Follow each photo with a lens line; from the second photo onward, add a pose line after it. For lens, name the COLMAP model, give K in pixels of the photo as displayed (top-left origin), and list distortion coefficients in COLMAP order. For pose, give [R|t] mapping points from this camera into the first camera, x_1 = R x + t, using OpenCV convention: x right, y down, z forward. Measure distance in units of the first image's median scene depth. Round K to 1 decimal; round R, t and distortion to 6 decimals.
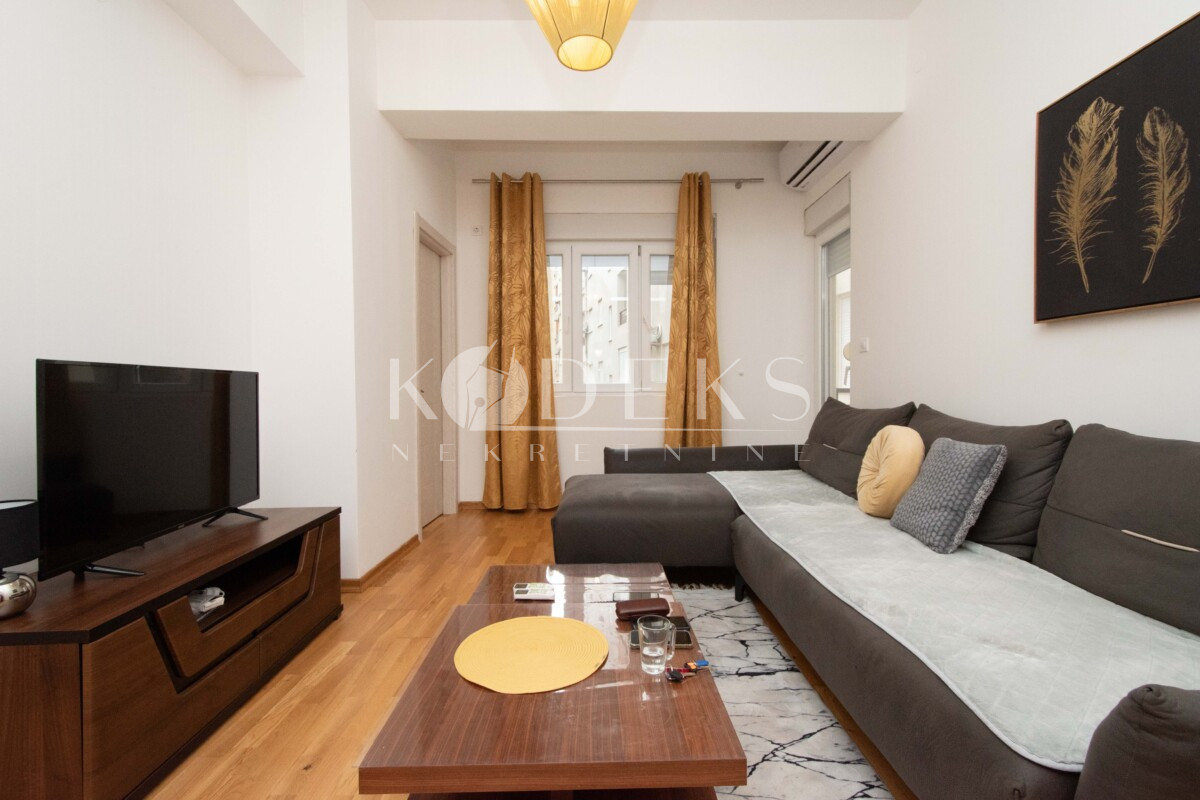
lens RADIAL K [[528.0, 0, 600.0], [0, 528.0, 400.0], [0, 0, 1]] dist [0.014463, -0.000479]
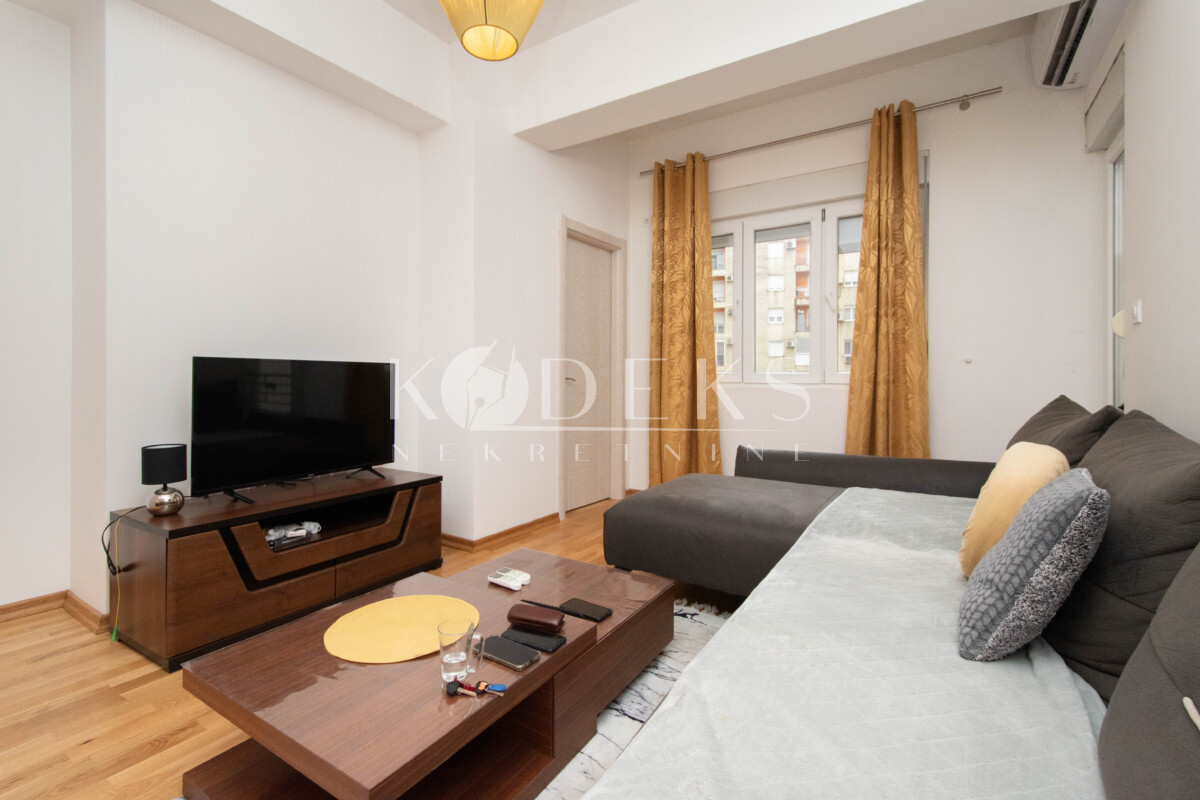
lens RADIAL K [[534.9, 0, 599.6], [0, 534.9, 379.0], [0, 0, 1]] dist [0.014912, -0.000259]
pose [[0.833022, 0.009984, -0.553150, 0.271677], [-0.021354, 0.999672, -0.014115, -0.003609], [0.552827, 0.023571, 0.832962, 0.109229]]
